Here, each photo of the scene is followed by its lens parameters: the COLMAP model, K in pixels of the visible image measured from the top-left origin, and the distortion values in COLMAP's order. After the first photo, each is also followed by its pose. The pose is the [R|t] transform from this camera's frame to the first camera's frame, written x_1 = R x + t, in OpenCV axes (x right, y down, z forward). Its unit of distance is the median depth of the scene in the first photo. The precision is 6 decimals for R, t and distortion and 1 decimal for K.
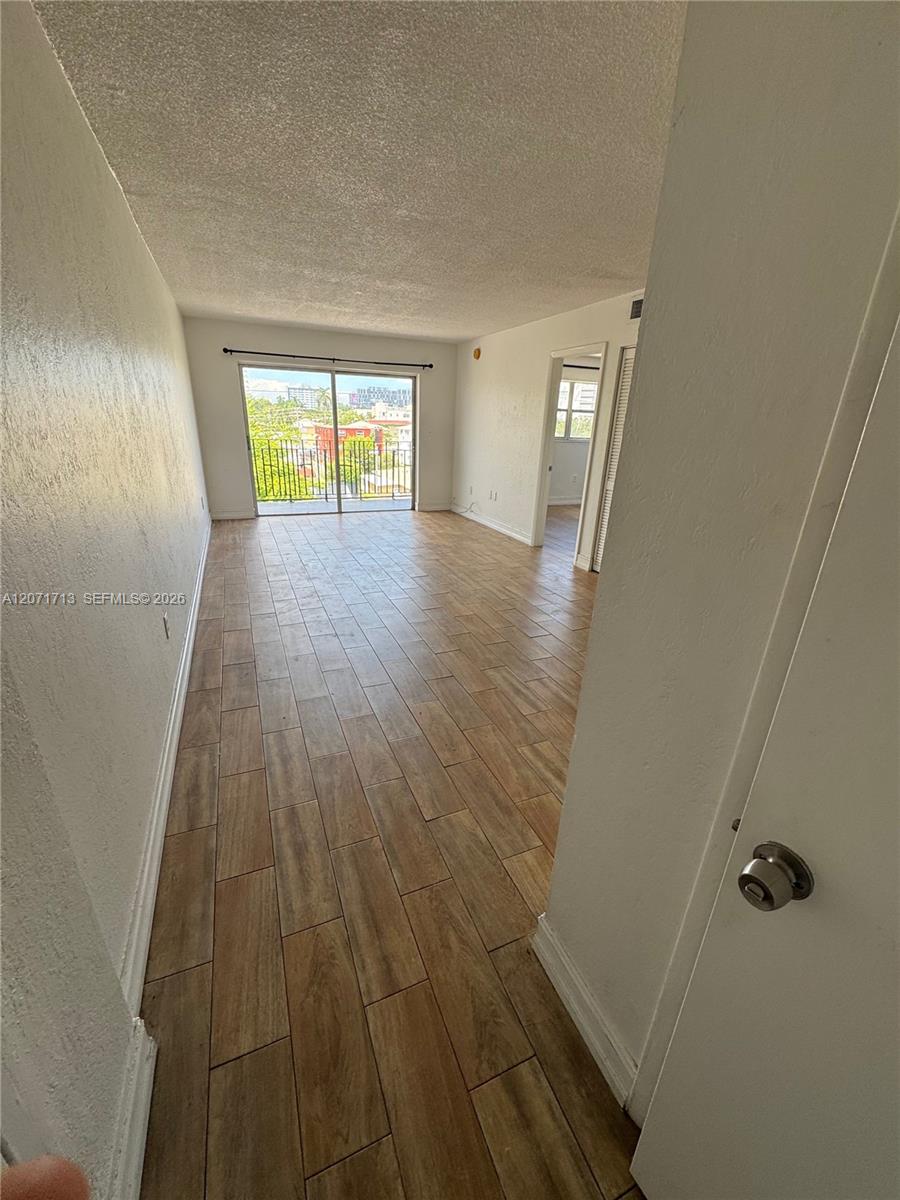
lens RADIAL K [[478.2, 0, 452.4], [0, 478.2, 601.1], [0, 0, 1]] dist [-0.003353, 0.000332]
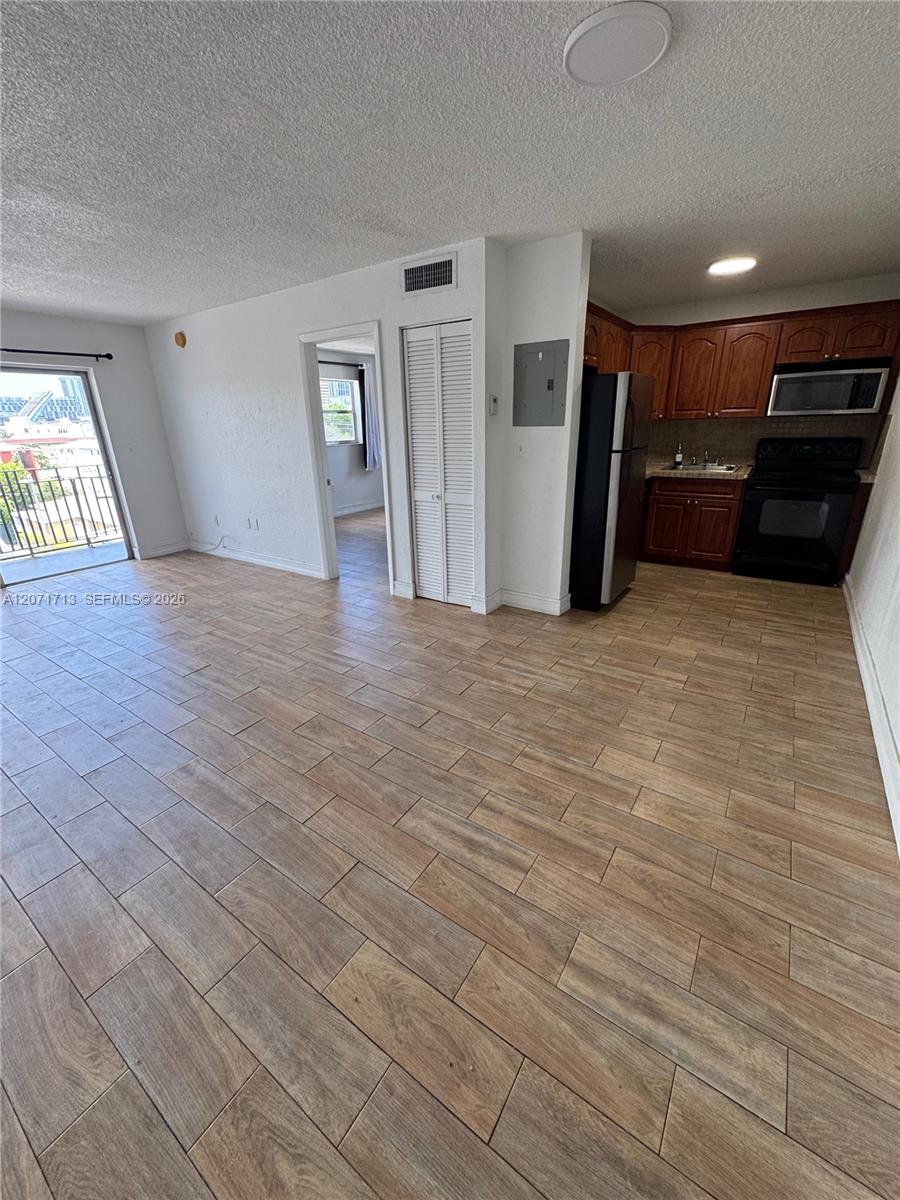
lens RADIAL K [[478.2, 0, 452.4], [0, 478.2, 601.1], [0, 0, 1]] dist [-0.003353, 0.000332]
pose [[0.842298, -0.235634, 0.484779, -0.077080], [0.238146, 0.969527, 0.057477, -0.110506], [-0.483550, 0.067035, 0.872746, 0.292148]]
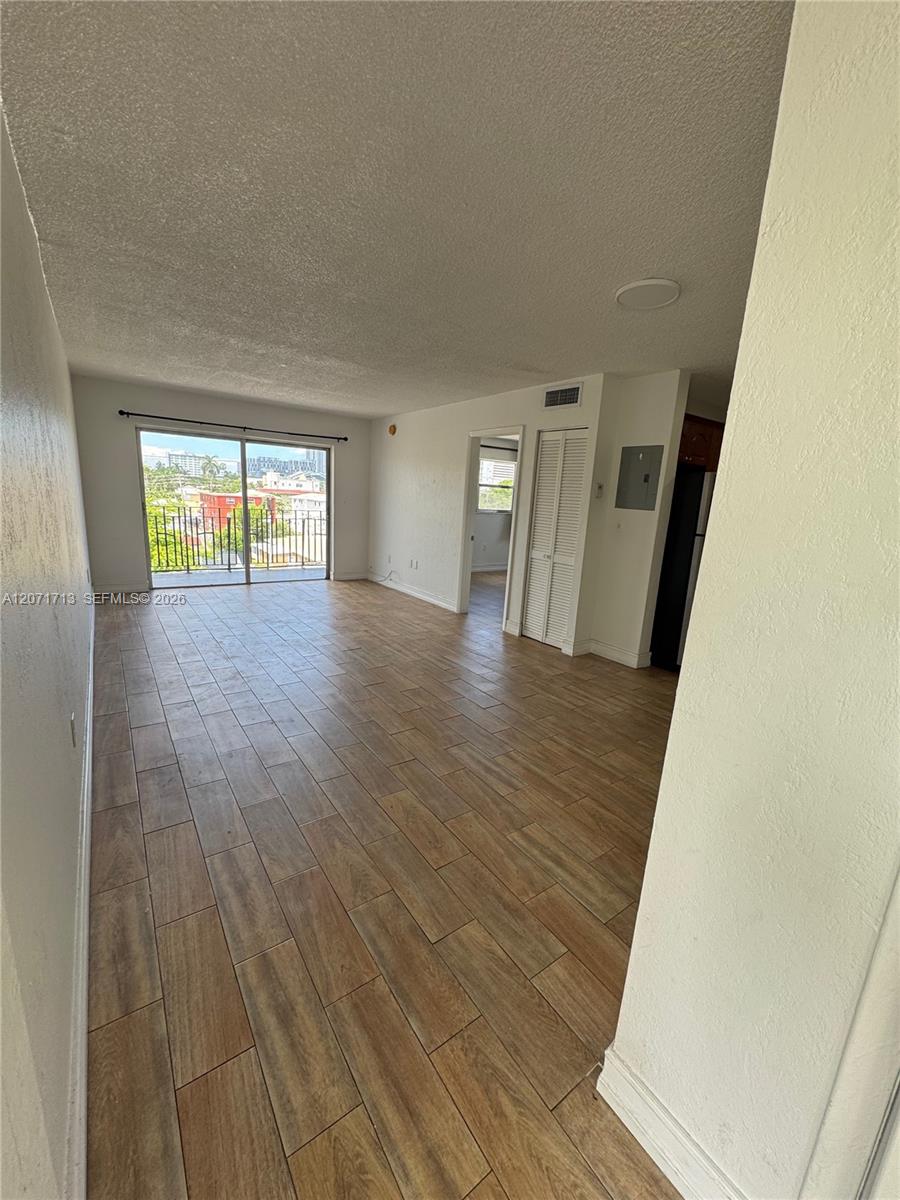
lens RADIAL K [[478.2, 0, 452.4], [0, 478.2, 601.1], [0, 0, 1]] dist [-0.003353, 0.000332]
pose [[0.976906, -0.025415, 0.212153, -0.082464], [0.054310, 0.989827, -0.131505, -0.012844], [-0.206652, 0.139990, 0.968348, 0.038197]]
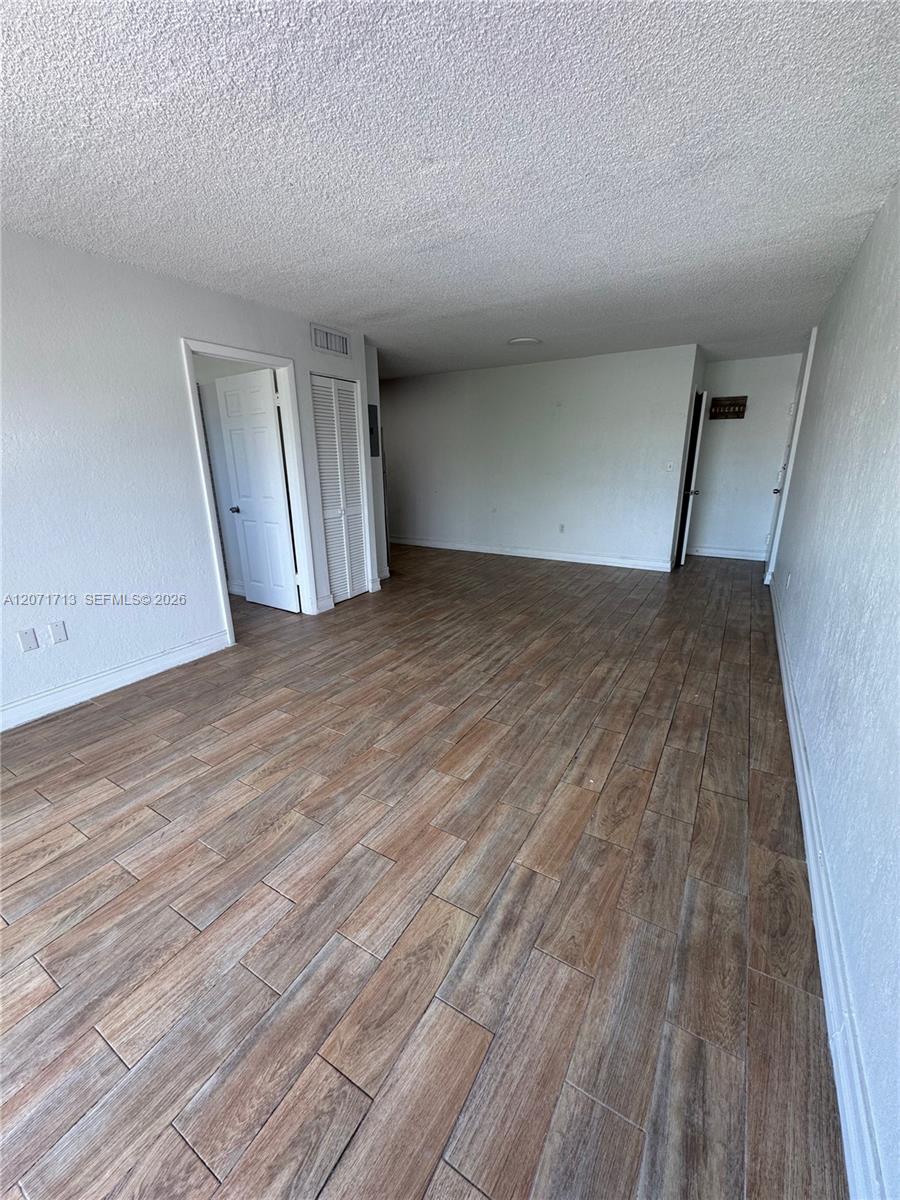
lens RADIAL K [[478.2, 0, 452.4], [0, 478.2, 601.1], [0, 0, 1]] dist [-0.003353, 0.000332]
pose [[-0.582451, -0.263512, 0.768968, -0.683246], [0.281413, 0.822129, 0.494884, -0.569807], [-0.762599, 0.504643, -0.404694, 1.454923]]
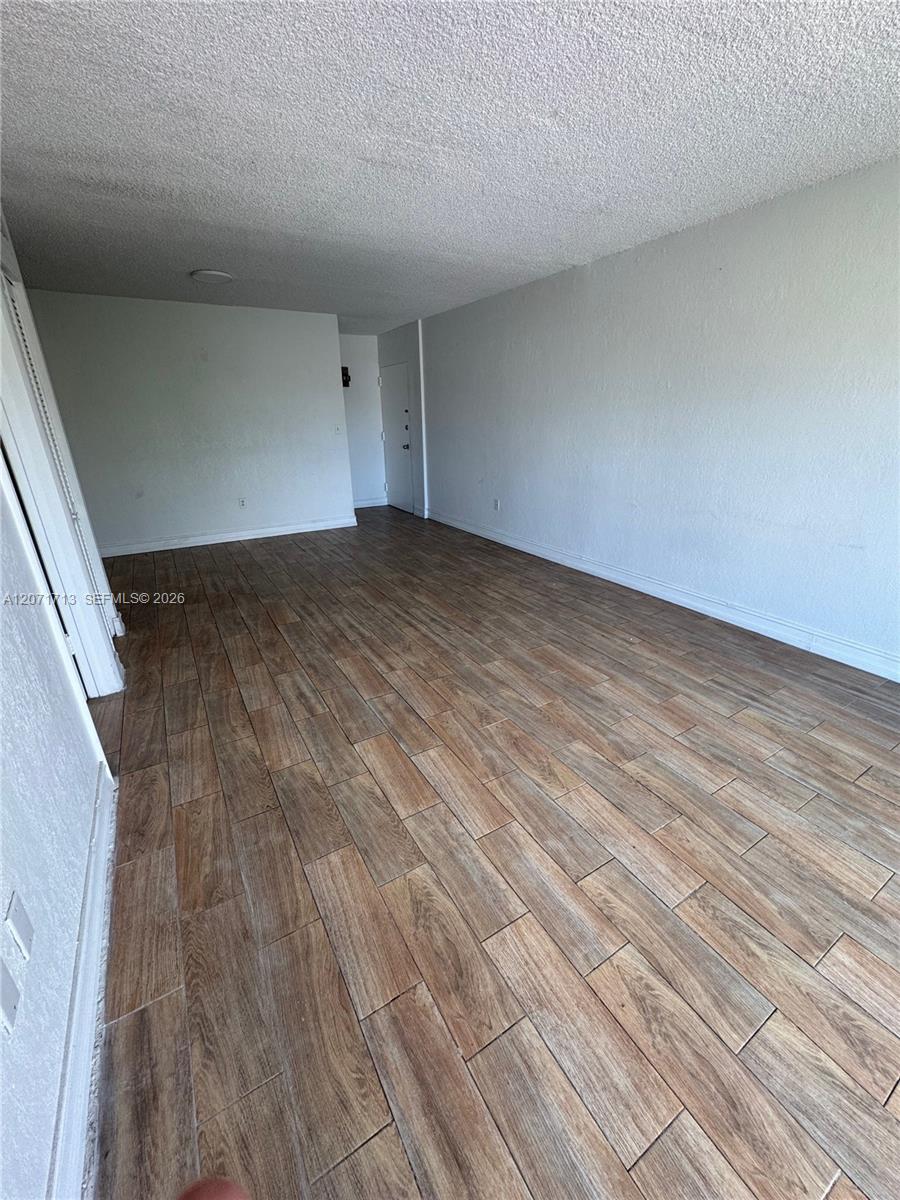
lens RADIAL K [[478.2, 0, 452.4], [0, 478.2, 601.1], [0, 0, 1]] dist [-0.003353, 0.000332]
pose [[-0.990760, 0.028525, -0.132596, -0.039028], [-0.067355, 0.745082, 0.663564, -0.644307], [0.117723, 0.666363, -0.736275, 1.718624]]
